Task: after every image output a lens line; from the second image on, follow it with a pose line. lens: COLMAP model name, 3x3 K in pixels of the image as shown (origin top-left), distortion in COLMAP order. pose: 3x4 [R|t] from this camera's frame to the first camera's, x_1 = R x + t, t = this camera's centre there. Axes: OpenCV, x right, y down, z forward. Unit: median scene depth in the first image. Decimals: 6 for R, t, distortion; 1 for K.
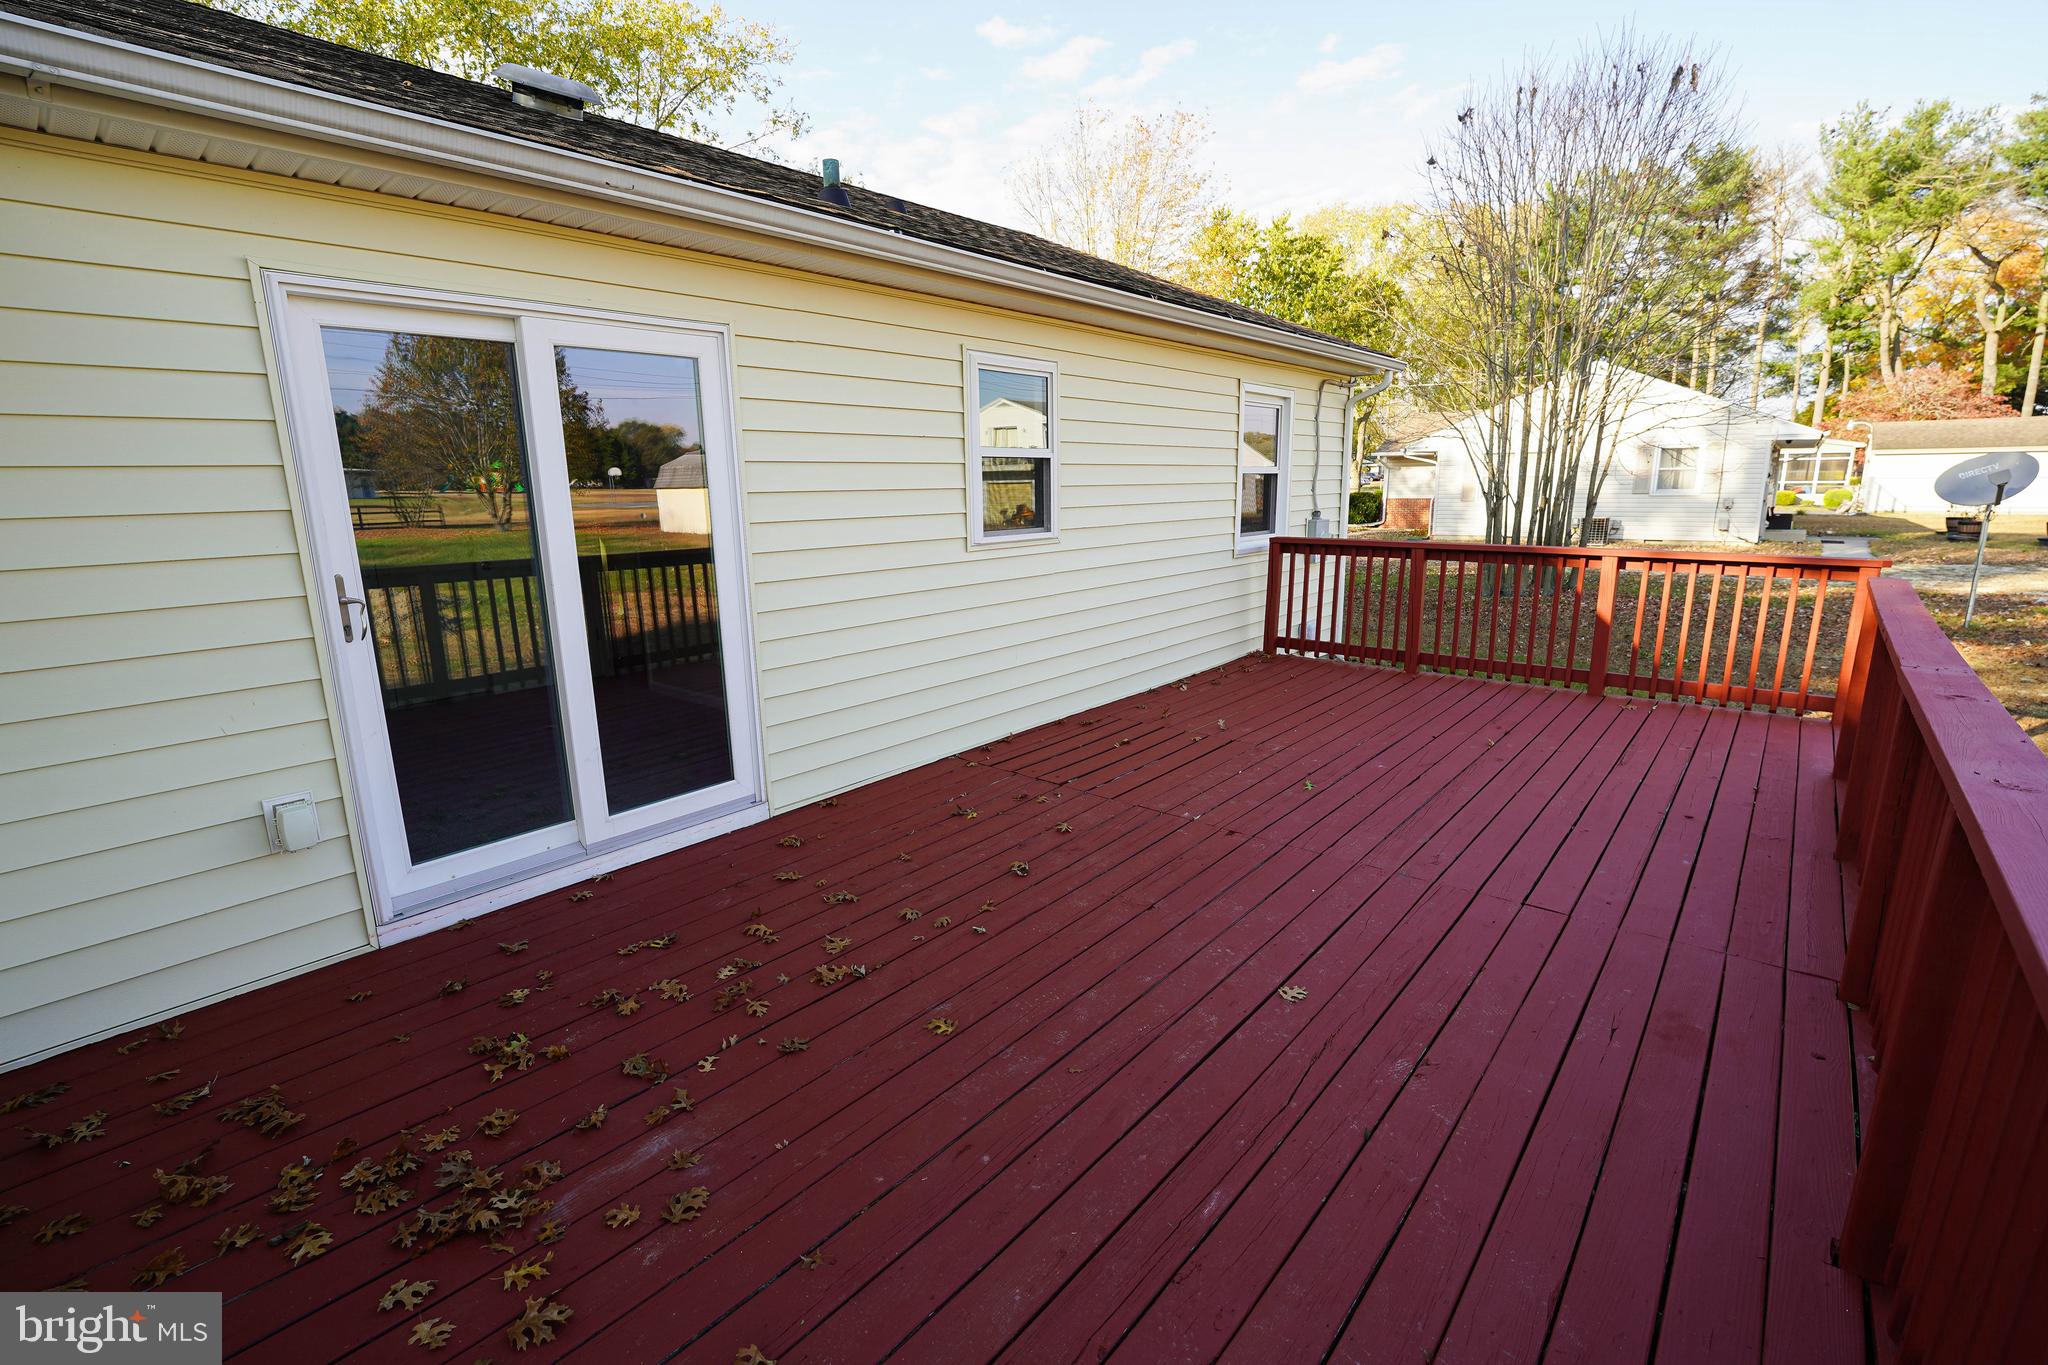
lens RADIAL K [[925.6, 0, 1026.1], [0, 925.6, 680.3], [0, 0, 1]] dist [-0.015088, -0.000683]
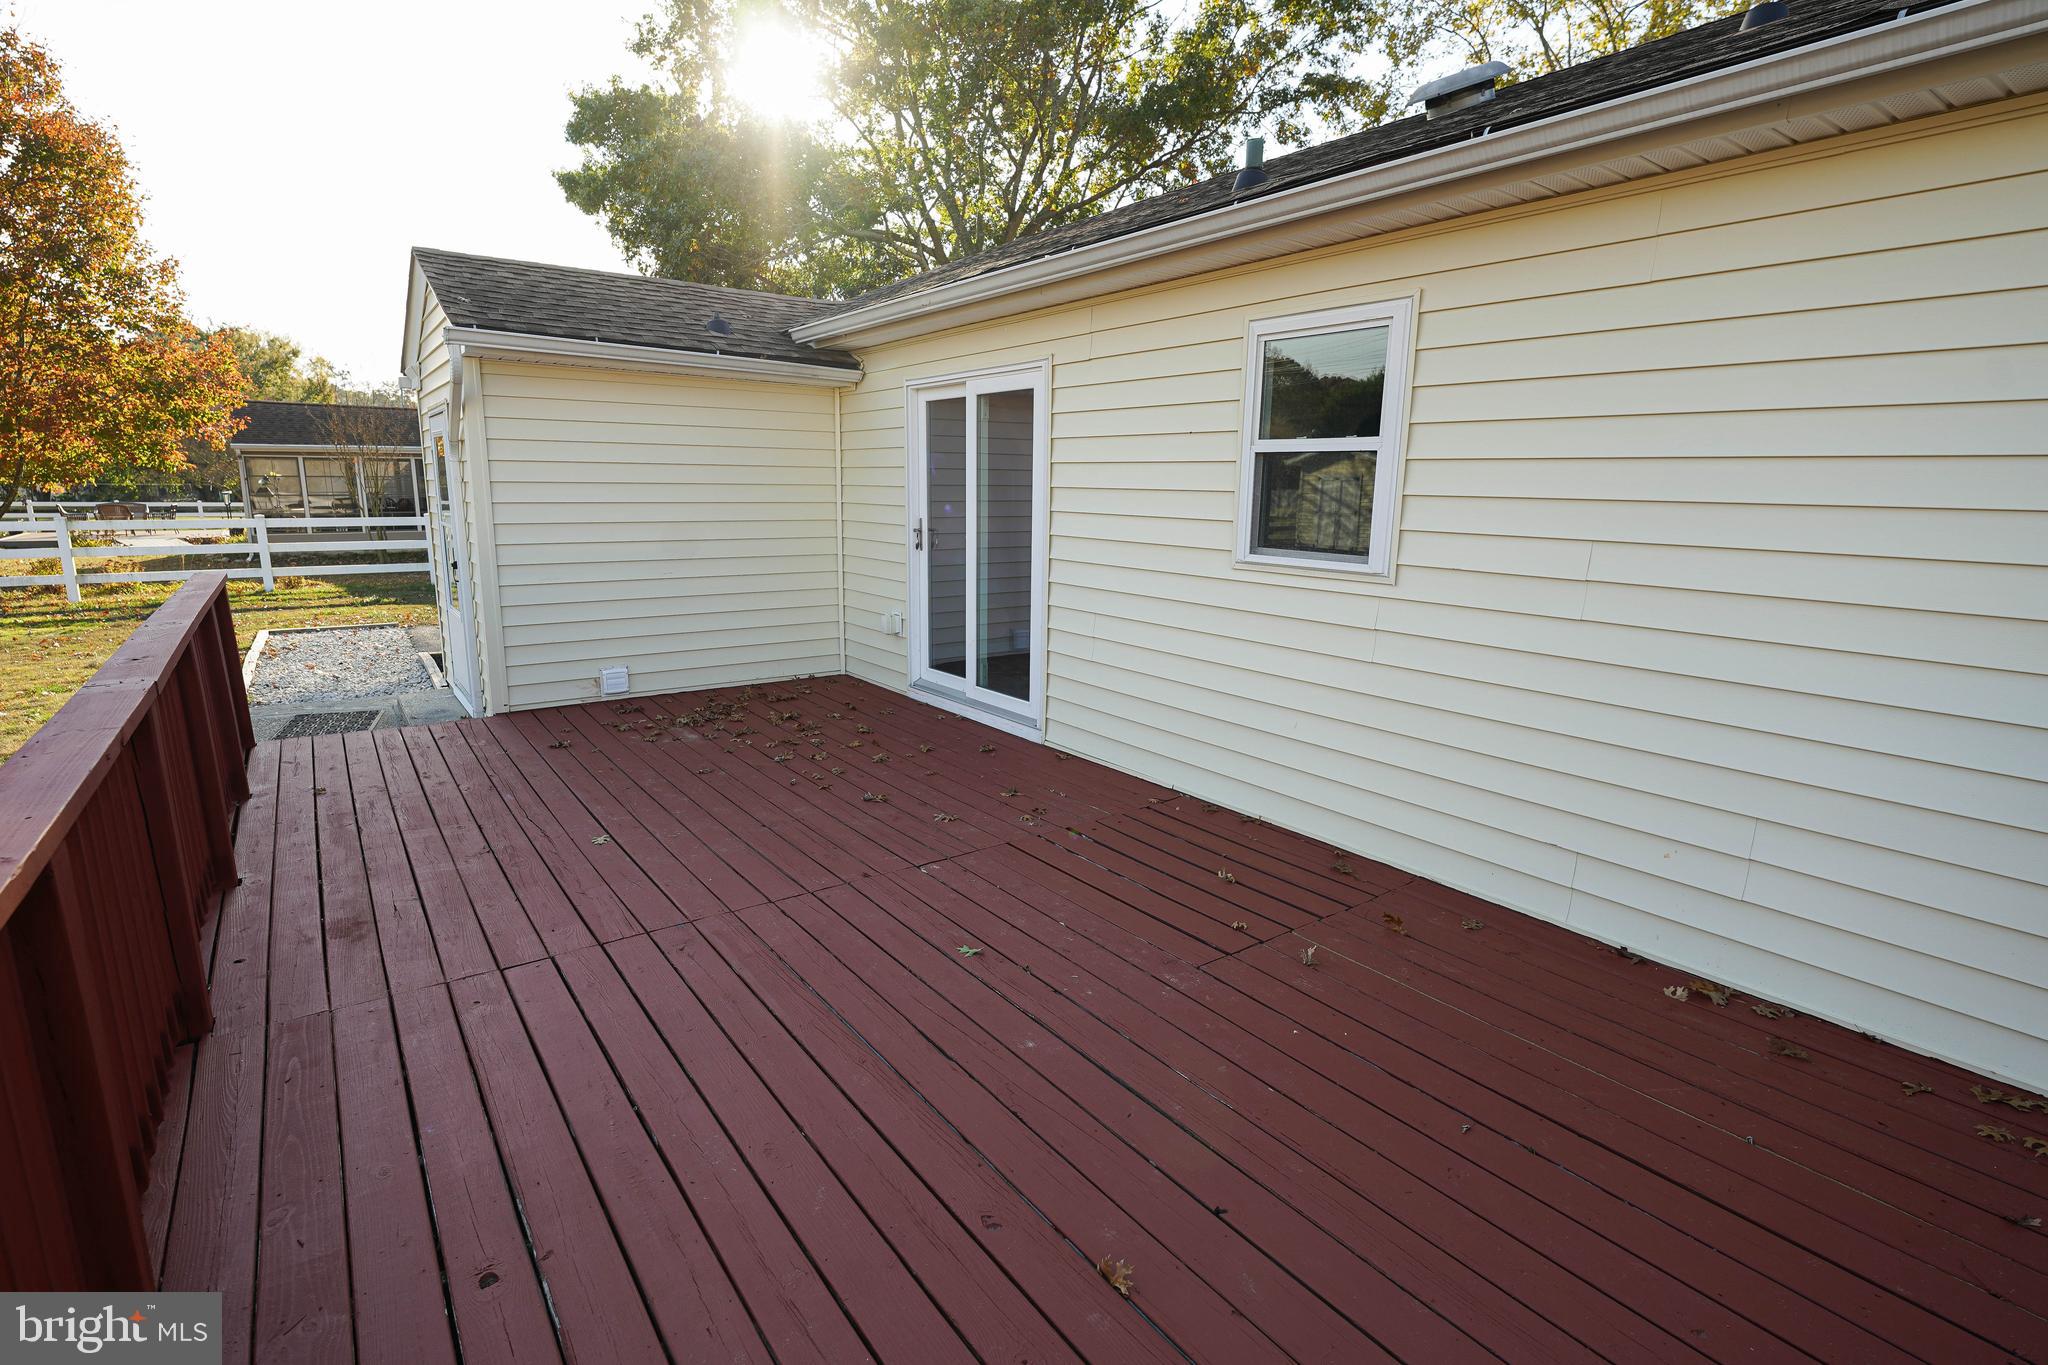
lens RADIAL K [[1014.0, 0, 1017.9], [0, 1014.0, 687.6], [0, 0, 1]] dist [-0.009532, -0.001217]
pose [[-0.256497, 0.206597, -0.944207, 1.046029], [-0.209402, 0.941809, 0.262957, -0.287733], [0.943589, 0.265166, -0.198310, 1.252750]]
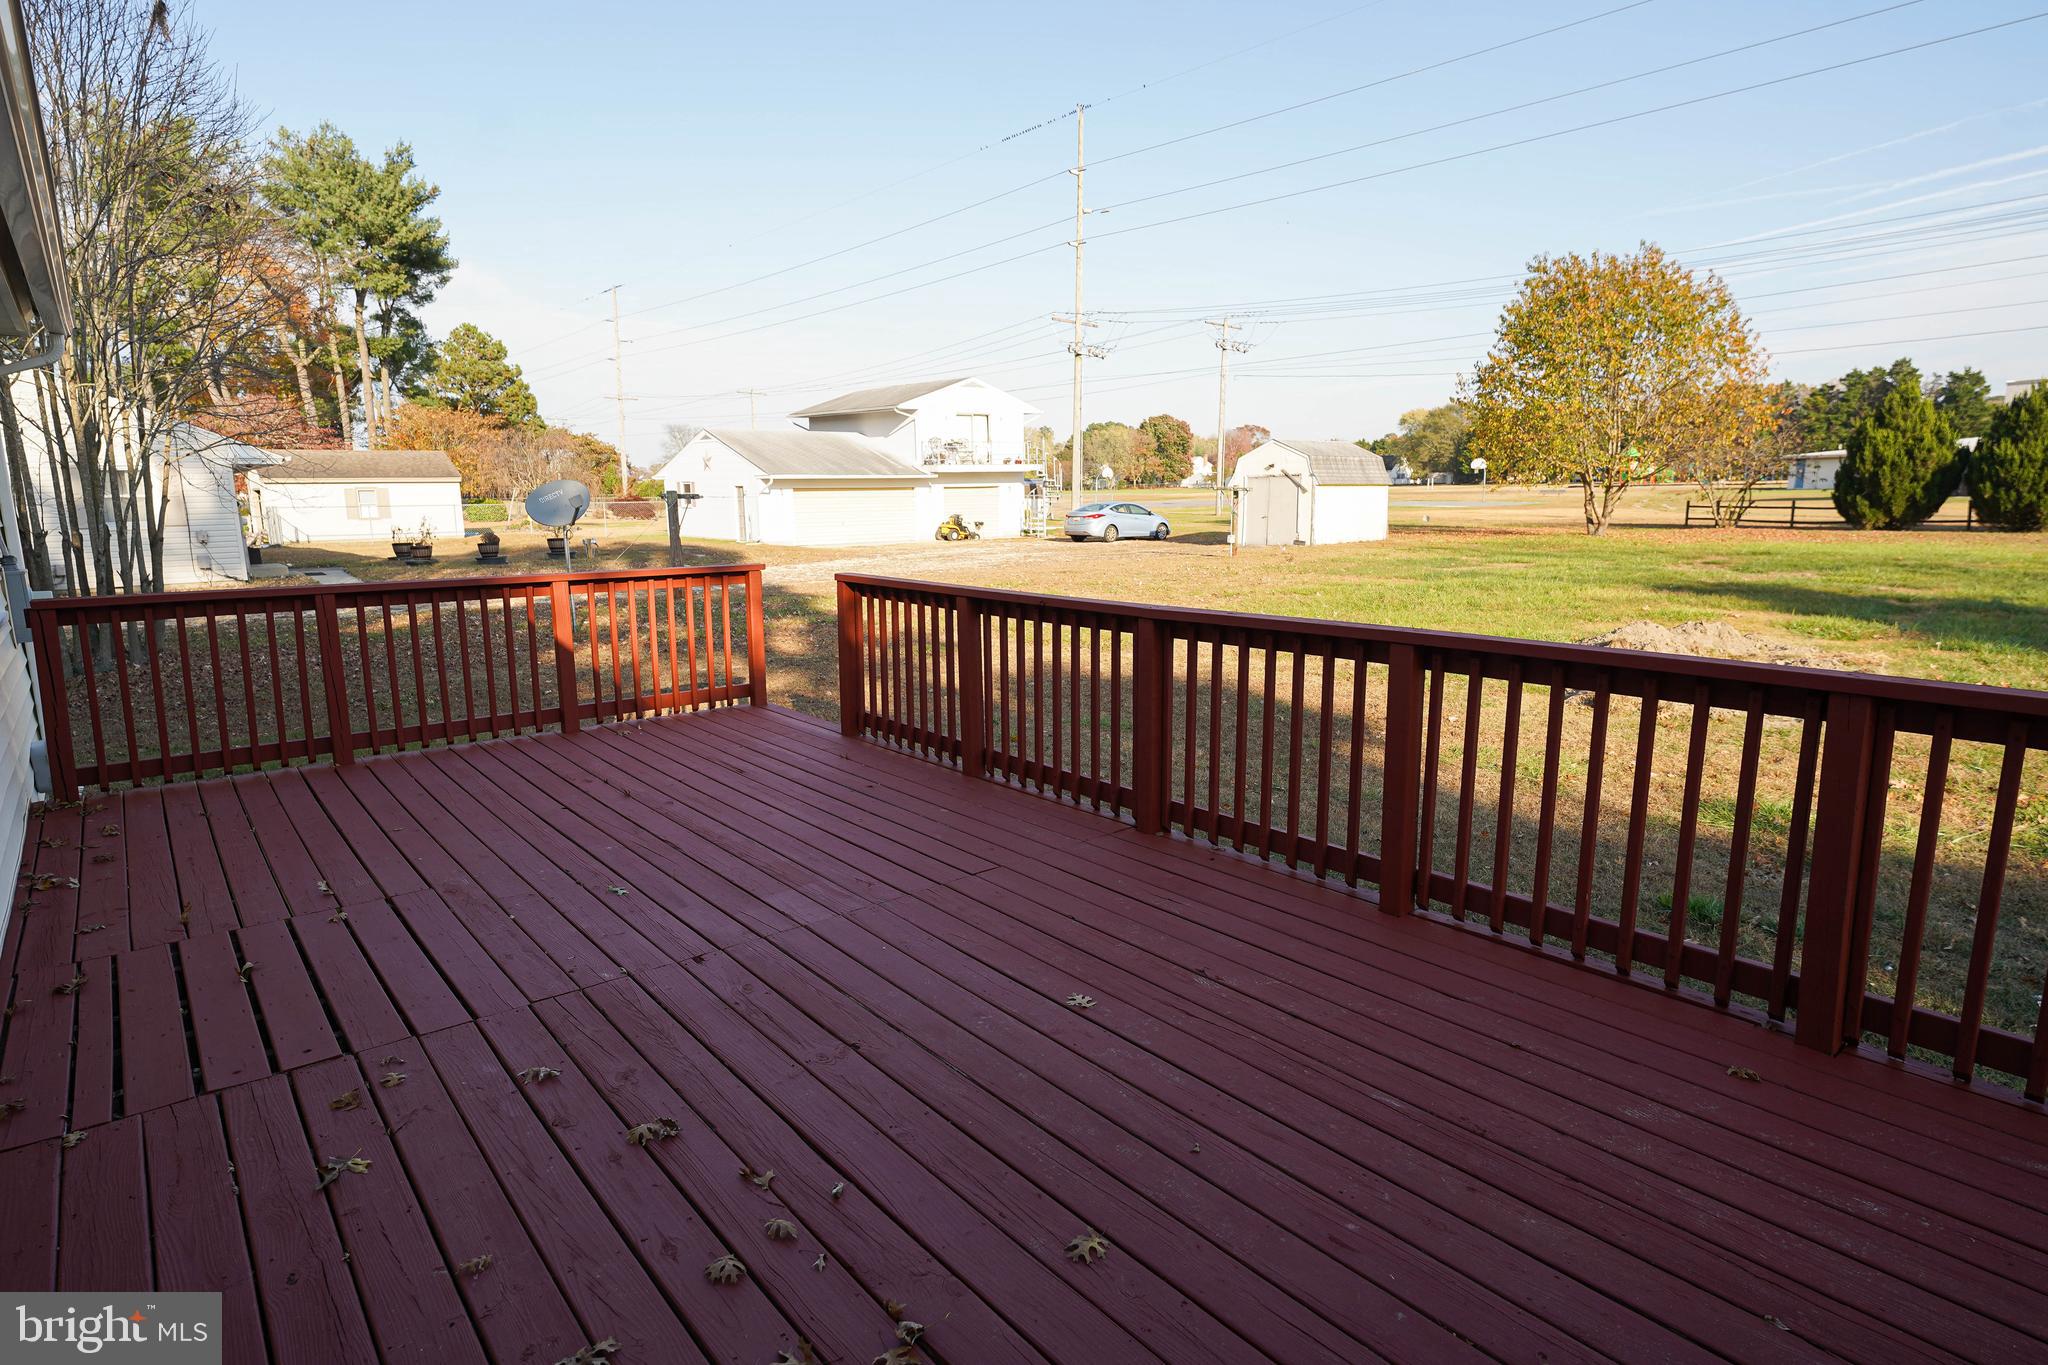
lens RADIAL K [[1071.1, 0, 1034.5], [0, 1071.1, 678.9], [0, 0, 1]] dist [0.001382, 0.001014]
pose [[0.166863, -0.157234, 0.973362, -0.528762], [0.217452, 0.968764, 0.119213, -0.096486], [-0.961702, 0.191767, 0.195842, 0.510946]]
